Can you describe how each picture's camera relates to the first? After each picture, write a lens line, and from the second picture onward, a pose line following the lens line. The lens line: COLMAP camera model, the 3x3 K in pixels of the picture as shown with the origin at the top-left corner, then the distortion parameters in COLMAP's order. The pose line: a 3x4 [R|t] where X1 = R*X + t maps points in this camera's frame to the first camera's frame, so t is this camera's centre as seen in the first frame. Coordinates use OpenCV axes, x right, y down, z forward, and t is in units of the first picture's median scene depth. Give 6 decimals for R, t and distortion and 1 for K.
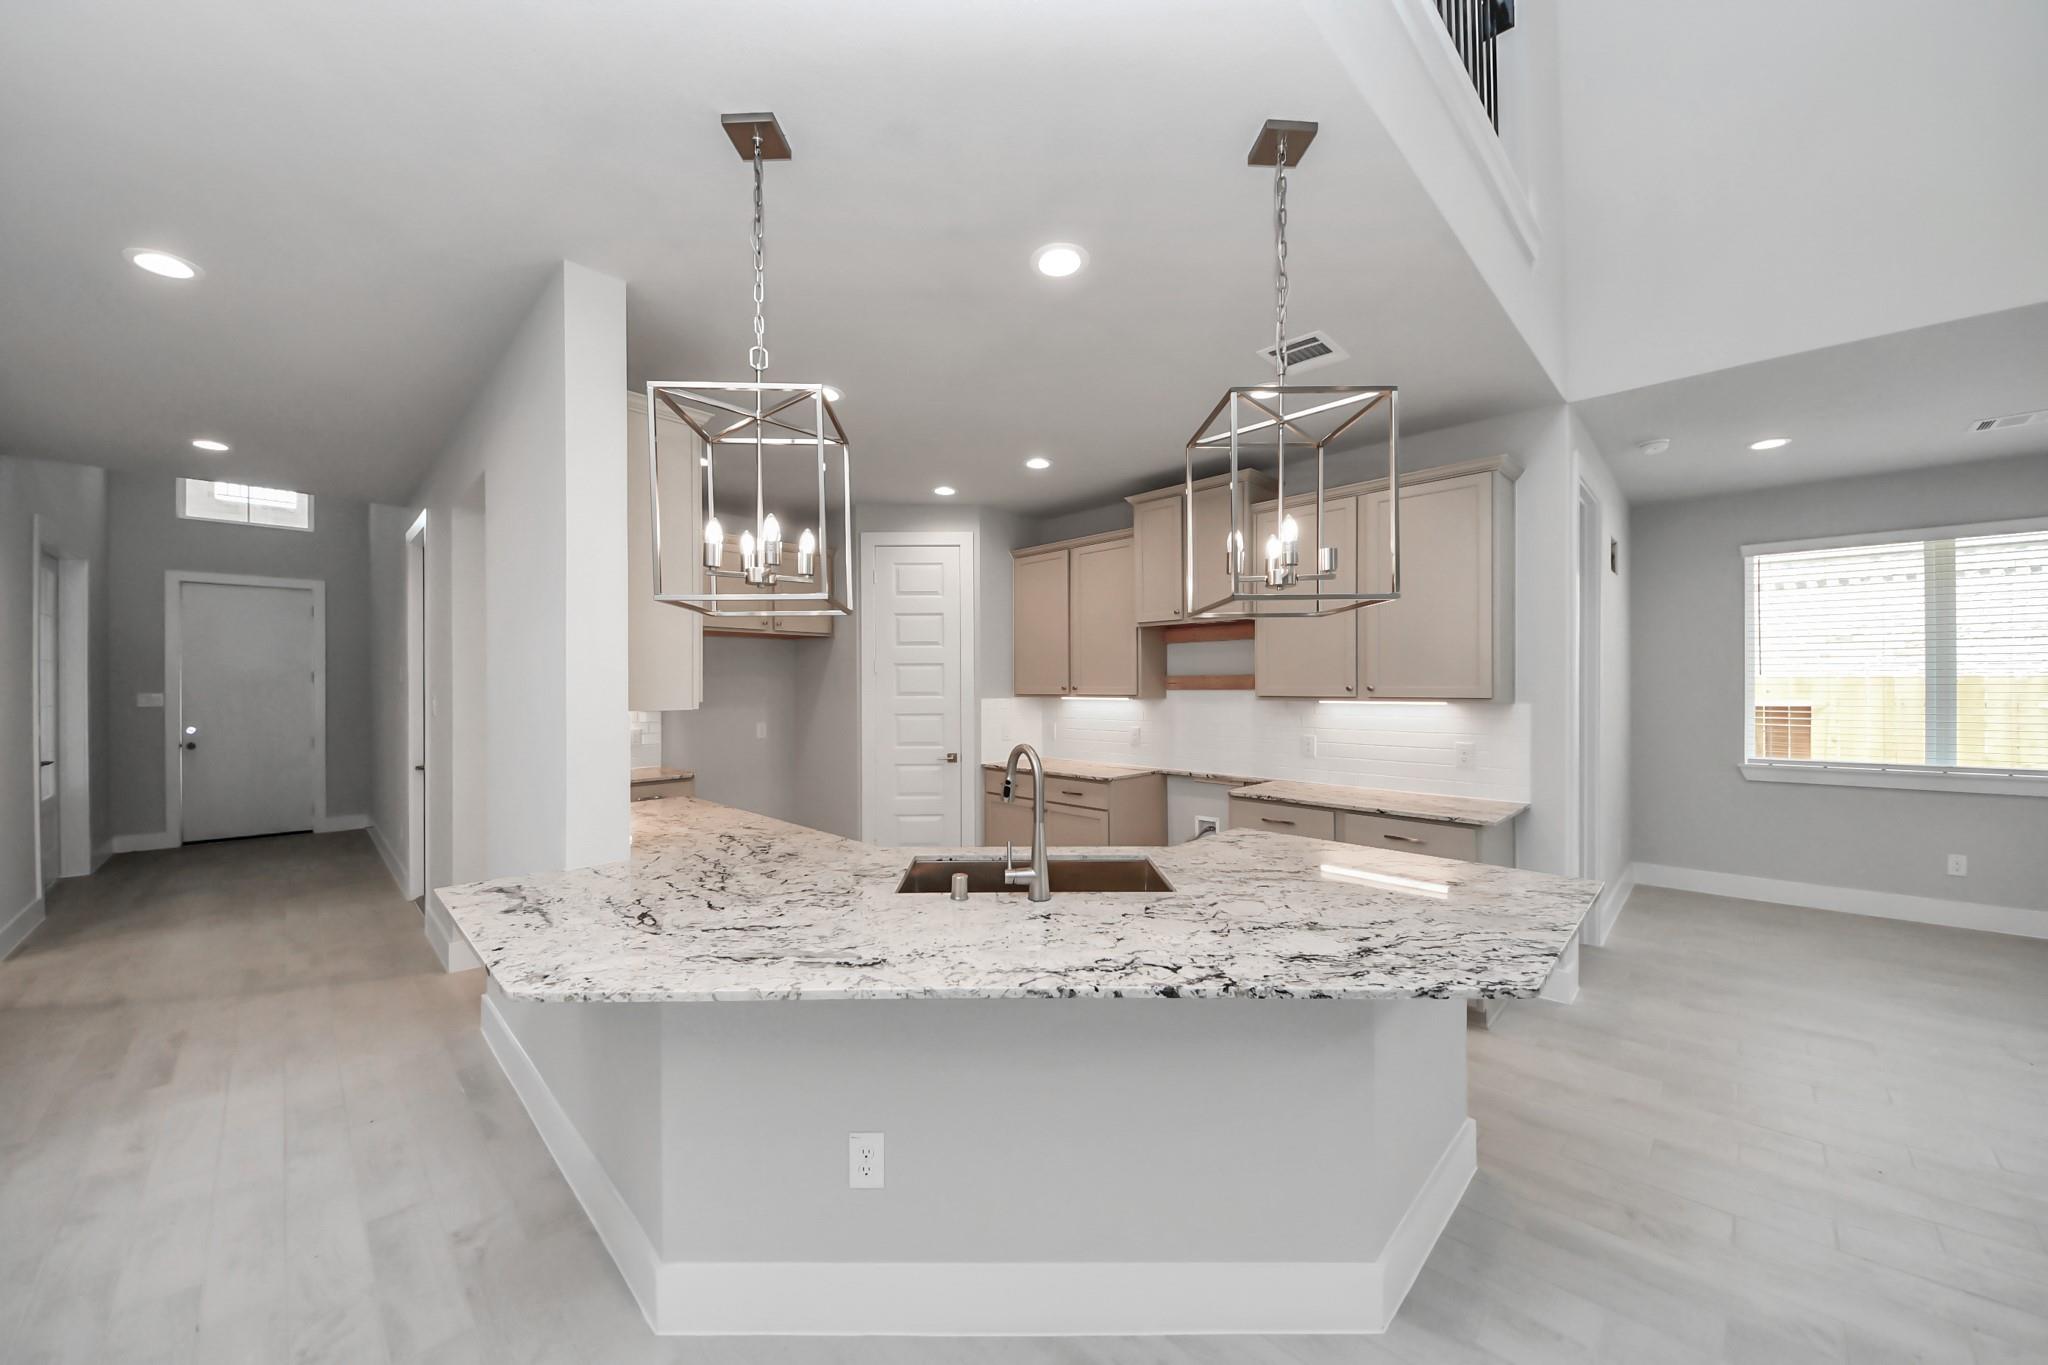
lens RADIAL K [[735.9, 0, 986.3], [0, 735.9, 672.0], [0, 0, 1]] dist [-0.000334, -0.004113]
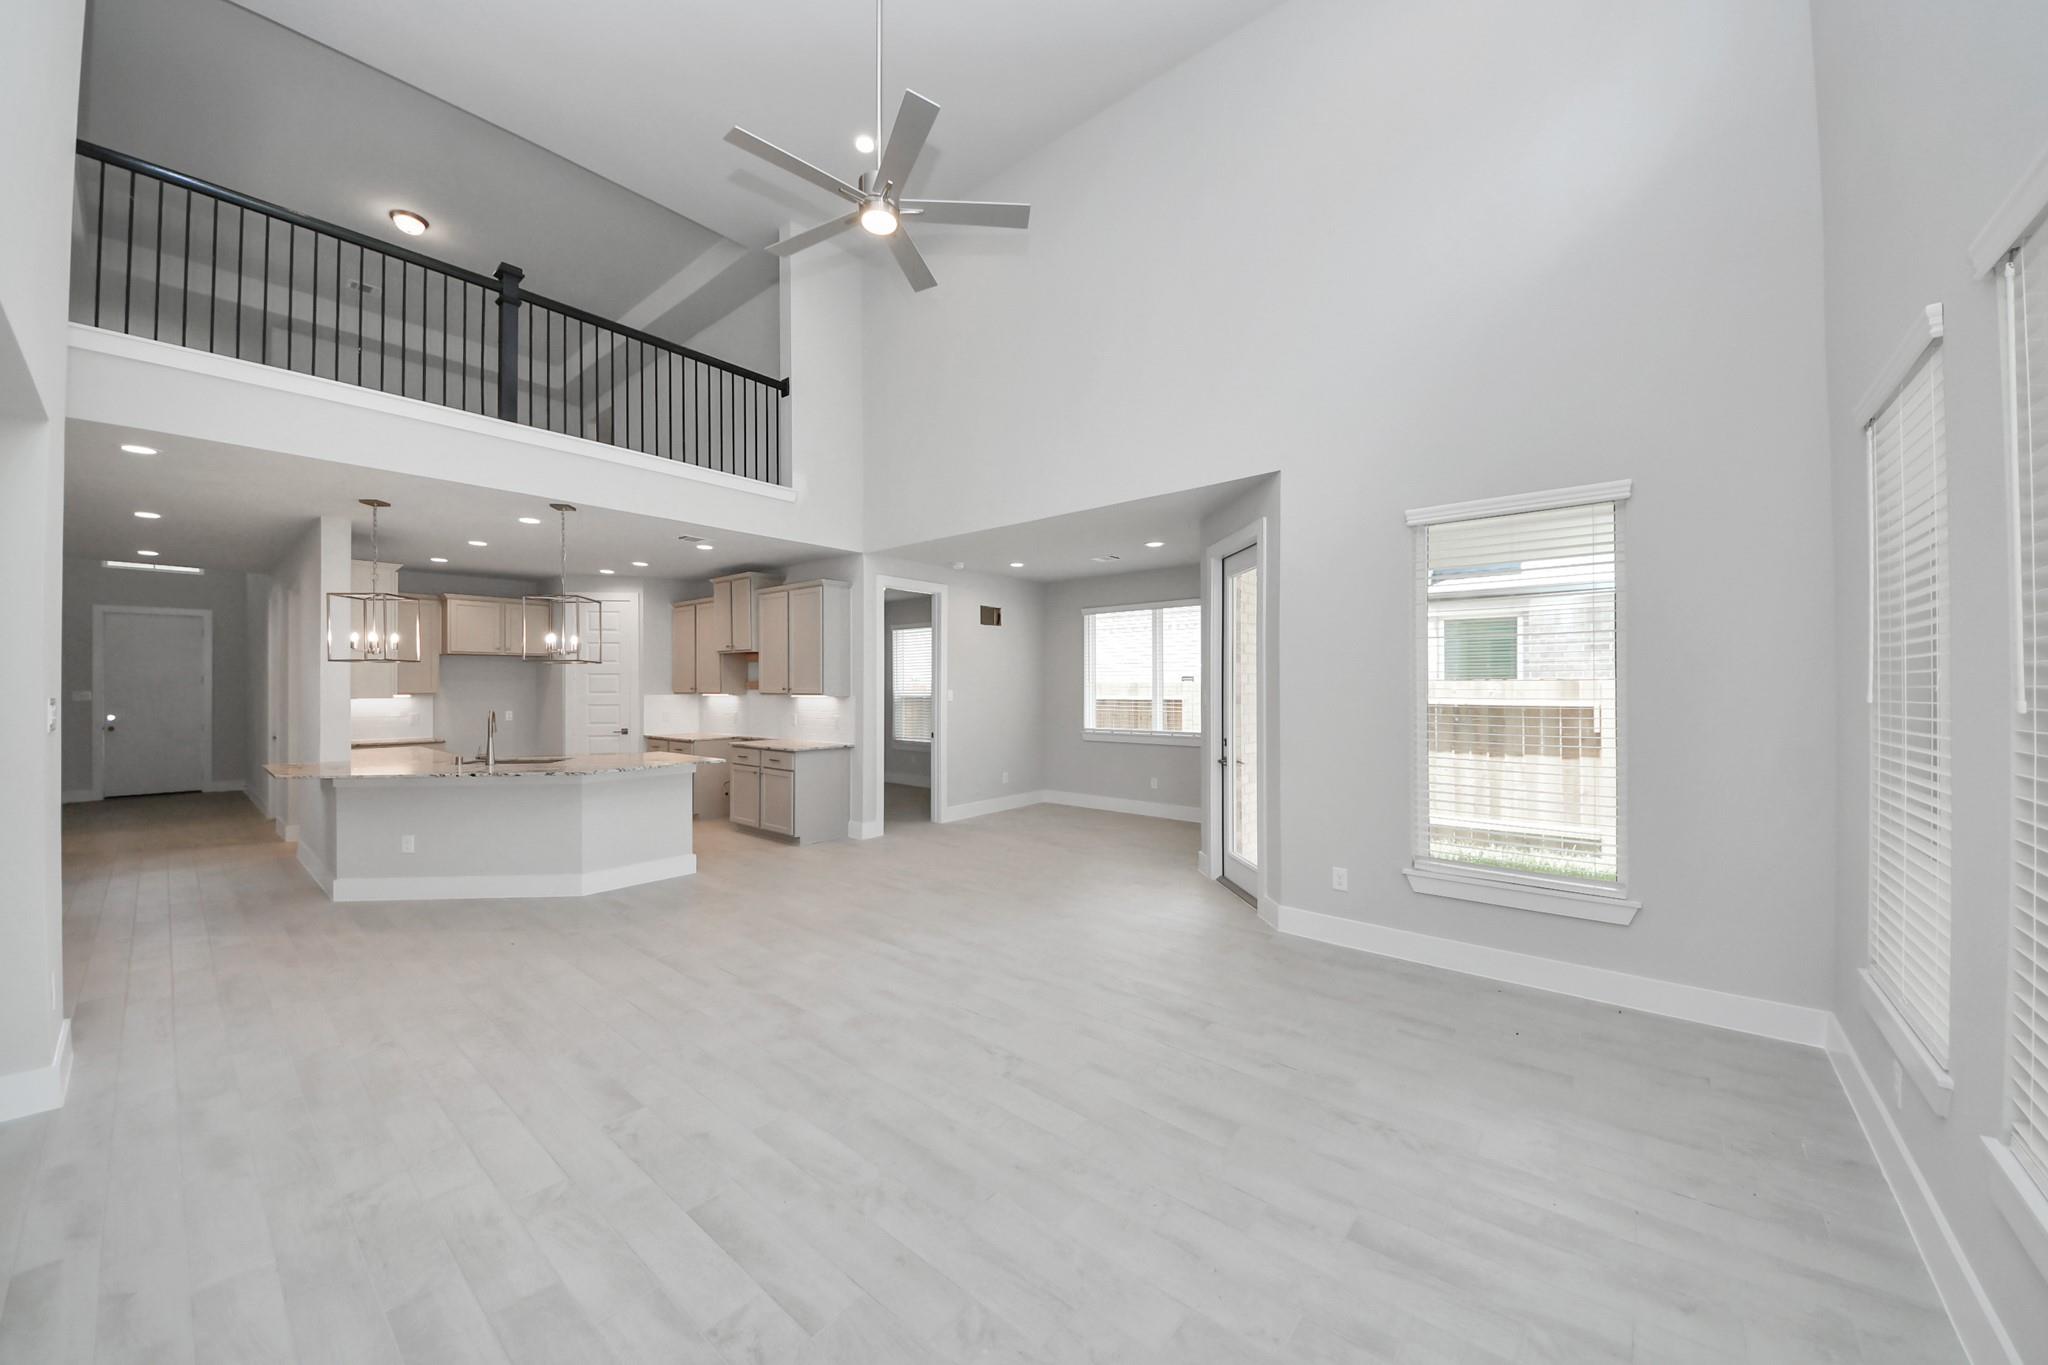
lens RADIAL K [[735.9, 0, 1000.0], [0, 735.9, 674.4], [0, 0, 1]] dist [-0.000334, -0.004113]
pose [[0.995955, 0.003095, 0.089799, 0.655084], [-0.002976, 0.999995, -0.001458, -0.010119], [-0.089803, 0.001185, 0.995959, -0.732694]]
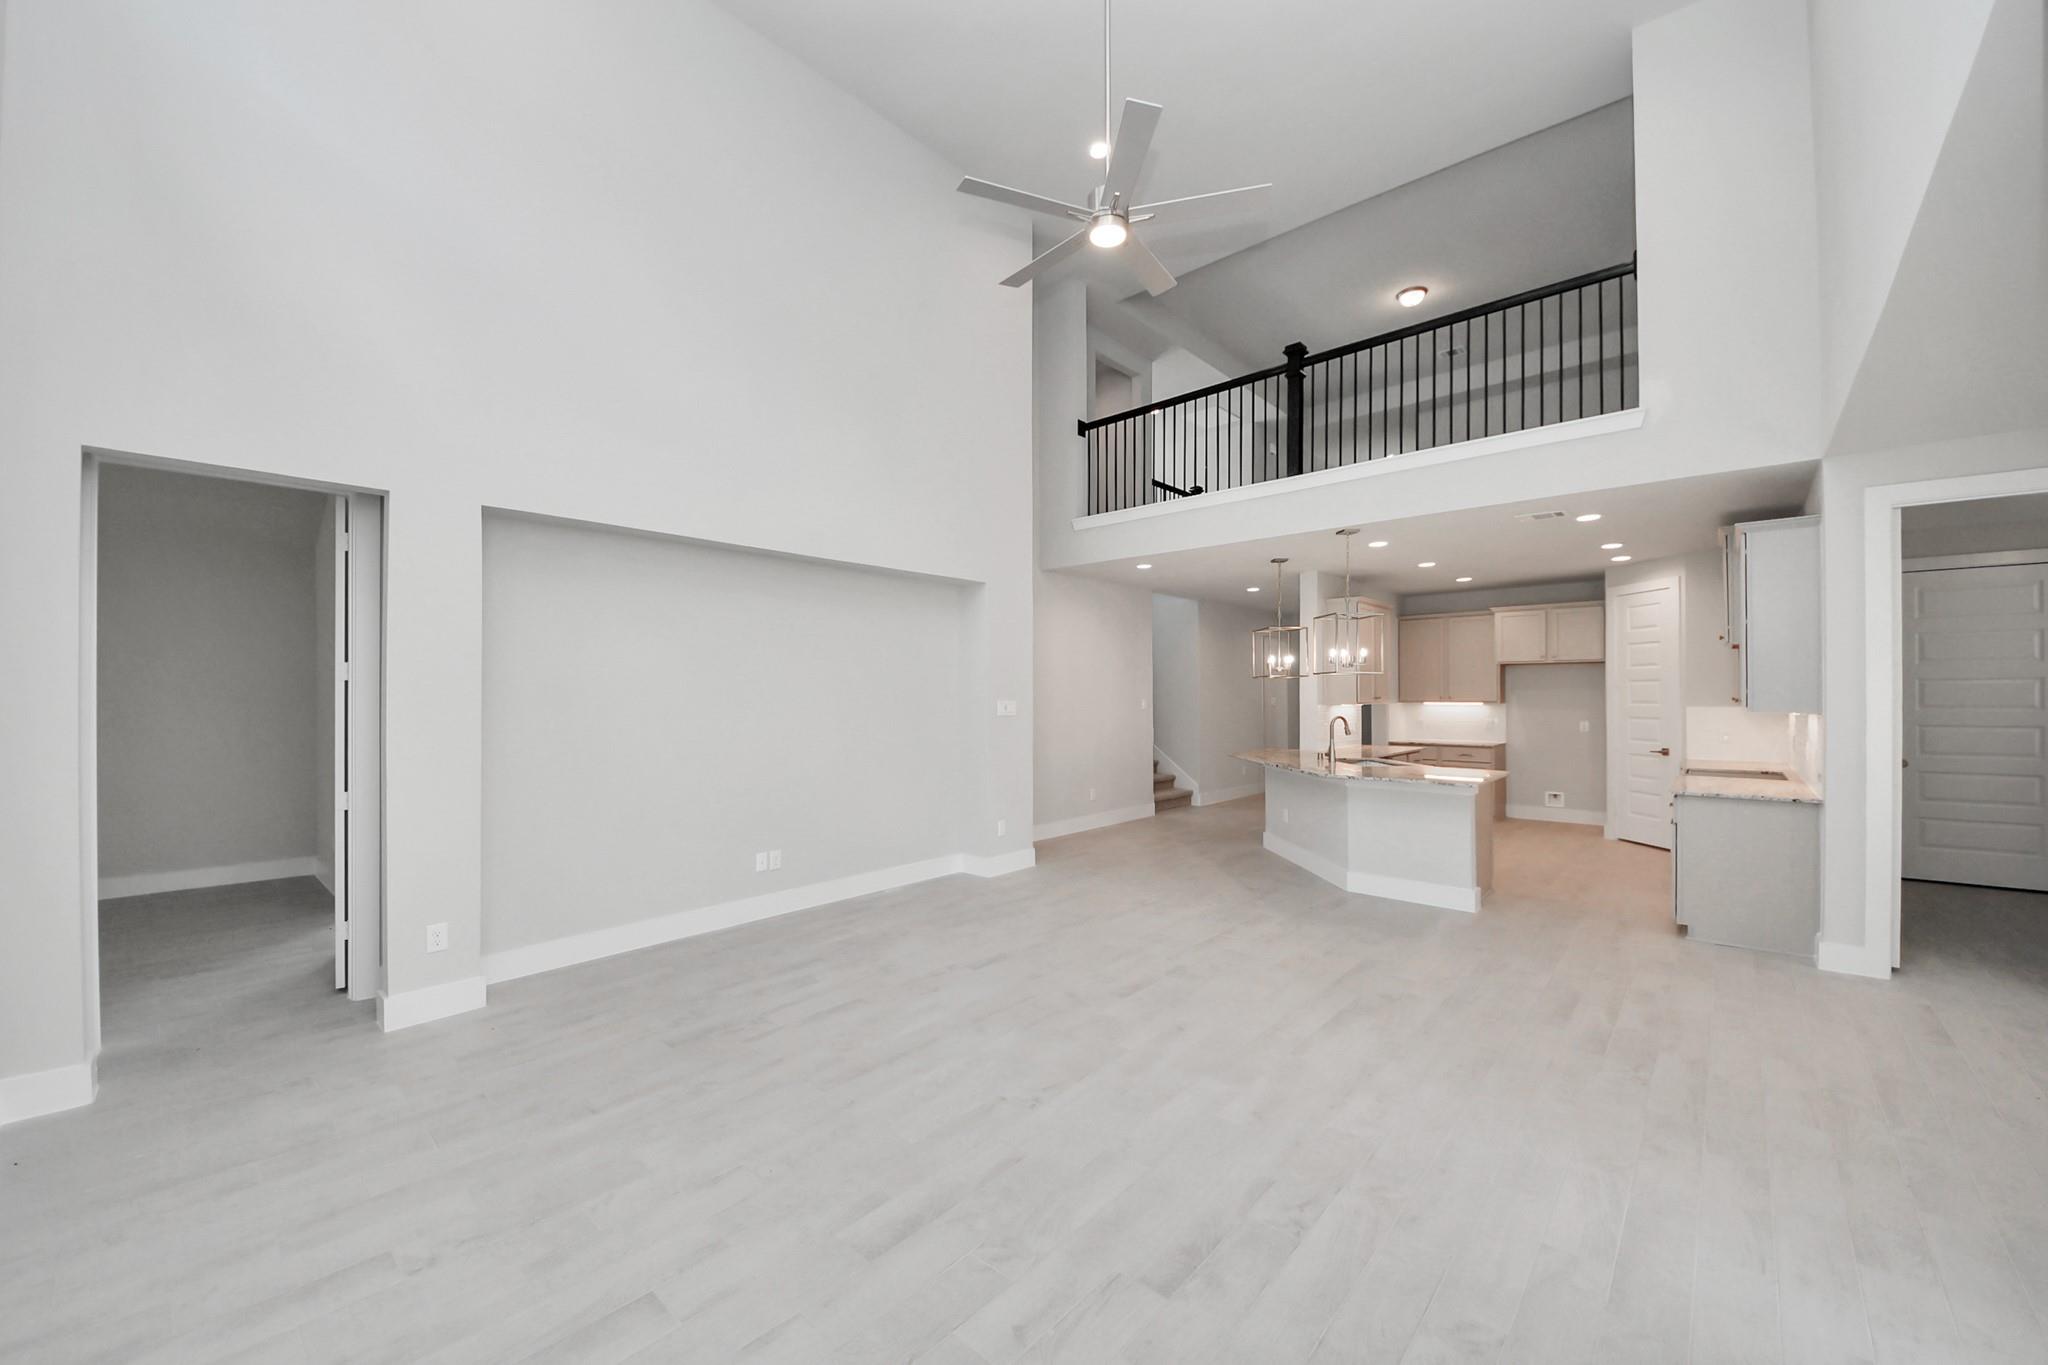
lens RADIAL K [[735.9, 0, 1023.6], [0, 735.9, 678.8], [0, 0, 1]] dist [-0.000334, -0.004113]
pose [[0.079142, -0.015675, -0.996740, 1.247264], [0.013554, 0.999801, -0.014647, -0.008054], [0.996771, -0.012350, 0.079339, -0.207805]]
